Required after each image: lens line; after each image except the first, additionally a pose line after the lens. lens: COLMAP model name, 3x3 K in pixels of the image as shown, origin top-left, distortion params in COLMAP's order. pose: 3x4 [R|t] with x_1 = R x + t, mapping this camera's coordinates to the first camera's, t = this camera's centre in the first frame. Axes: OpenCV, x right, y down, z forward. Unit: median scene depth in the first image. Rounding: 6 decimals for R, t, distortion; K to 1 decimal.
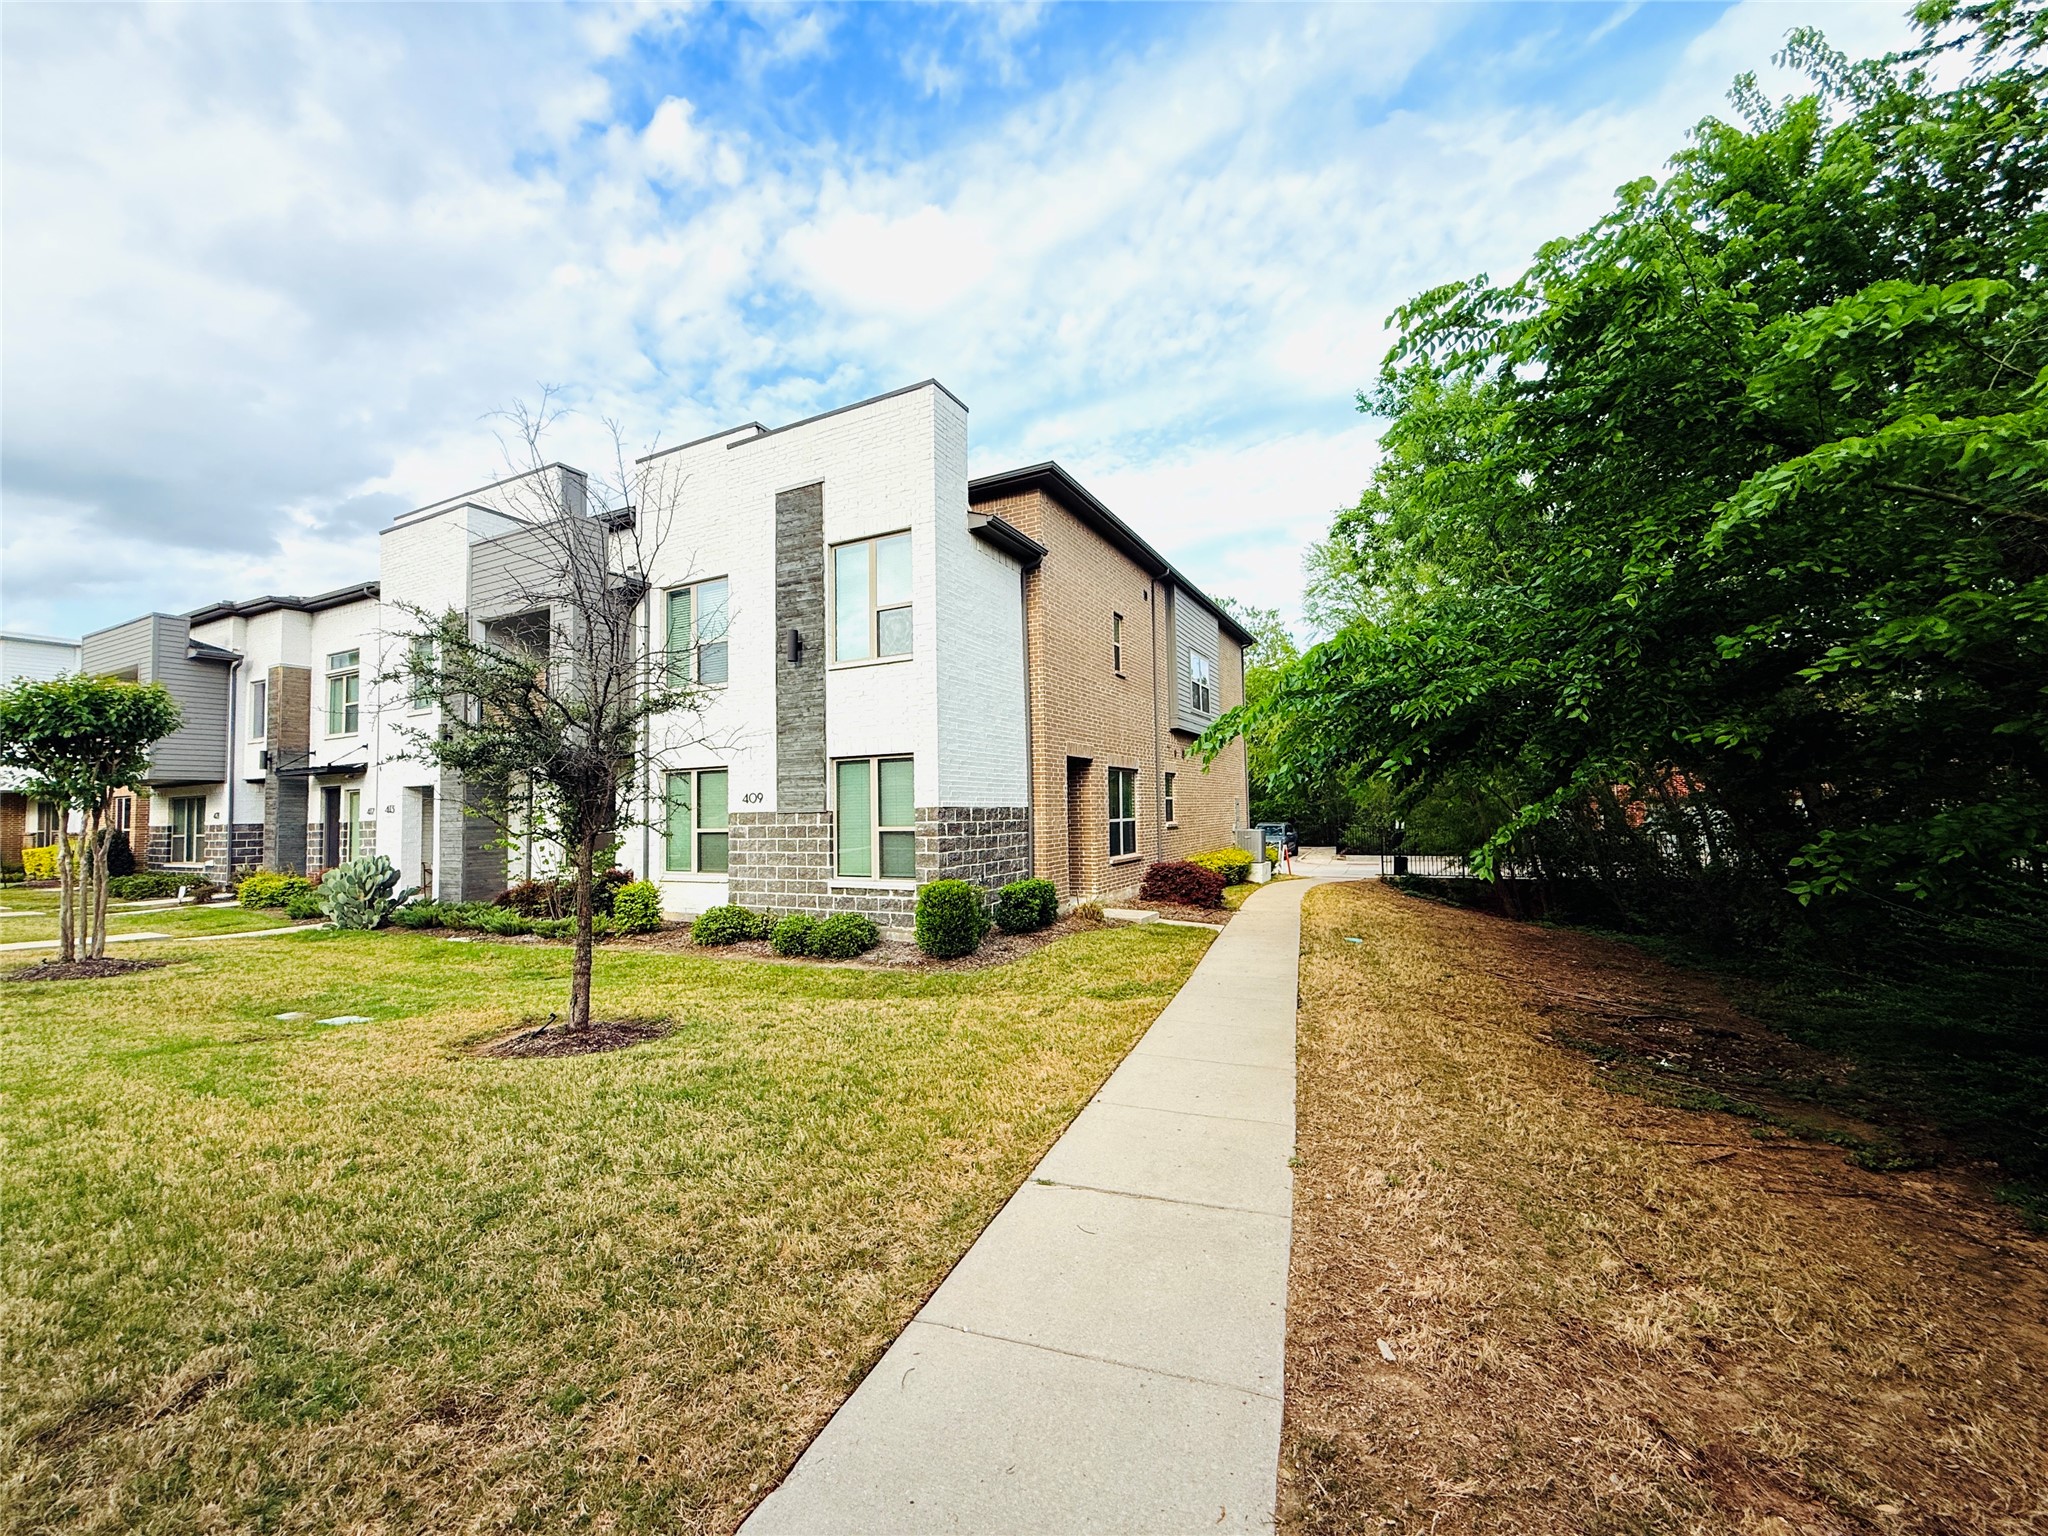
lens RADIAL K [[818.9, 0, 1029.3], [0, 818.9, 766.5], [0, 0, 1]] dist [0.000899, -0.000312]
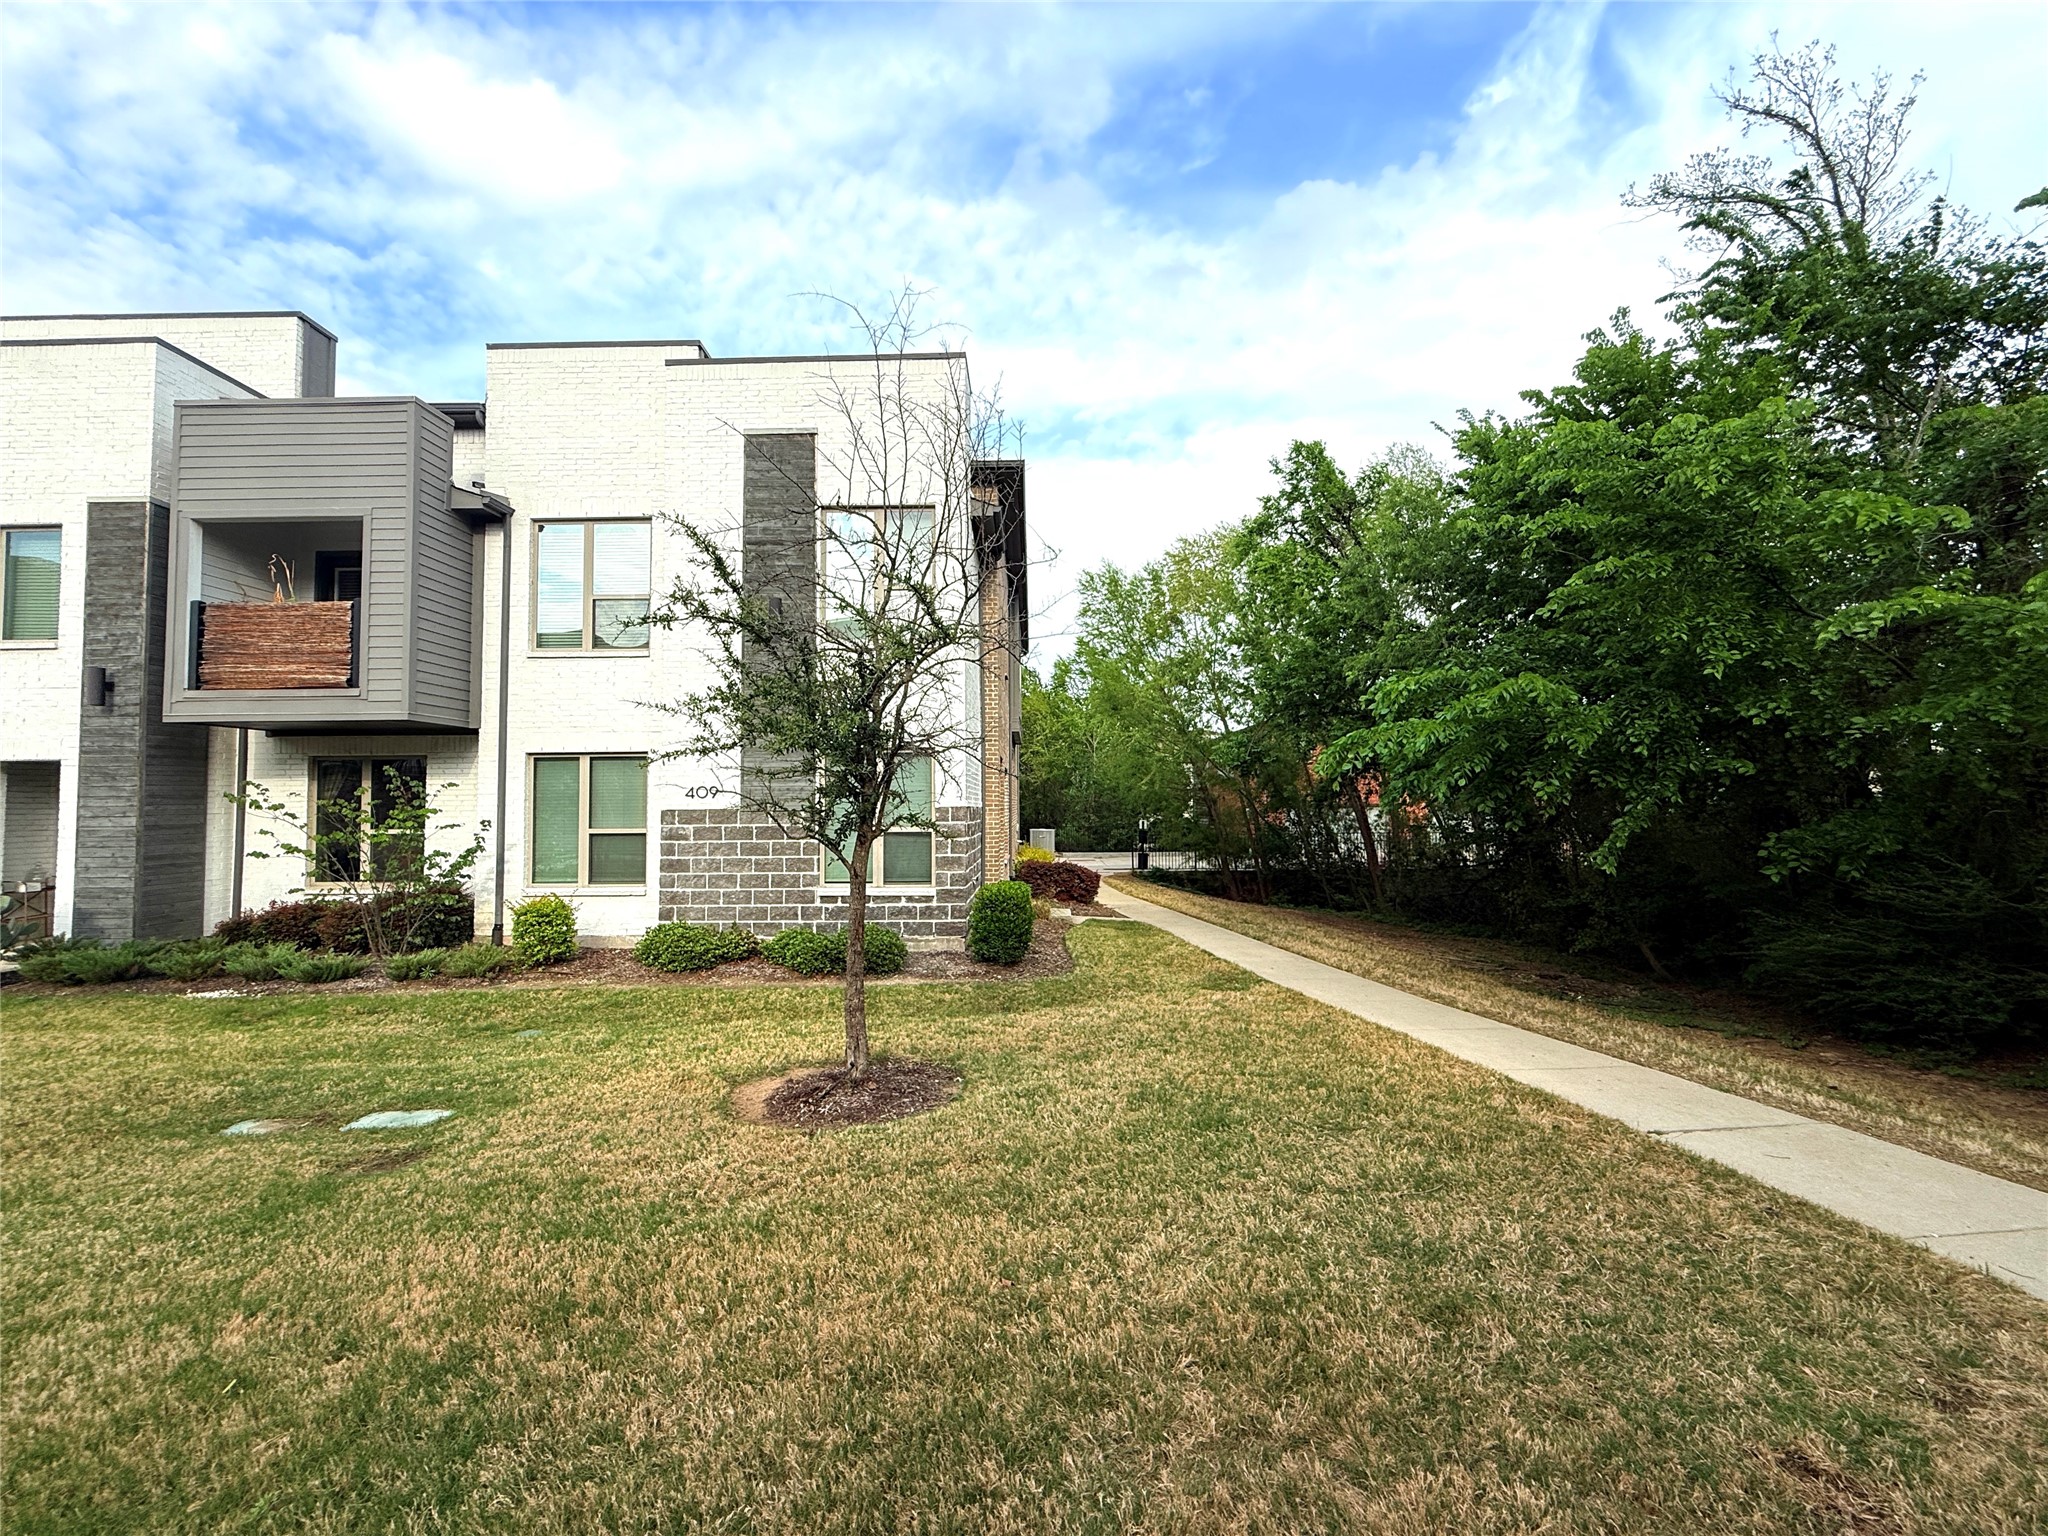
lens RADIAL K [[818.9, 0, 1029.8], [0, 818.9, 774.5], [0, 0, 1]] dist [0.000899, -0.000312]
pose [[0.894717, 0.030406, 0.445598, -0.362958], [-0.035709, 0.999356, 0.003507, 0.004191], [-0.445205, -0.019050, 0.895226, 0.091952]]
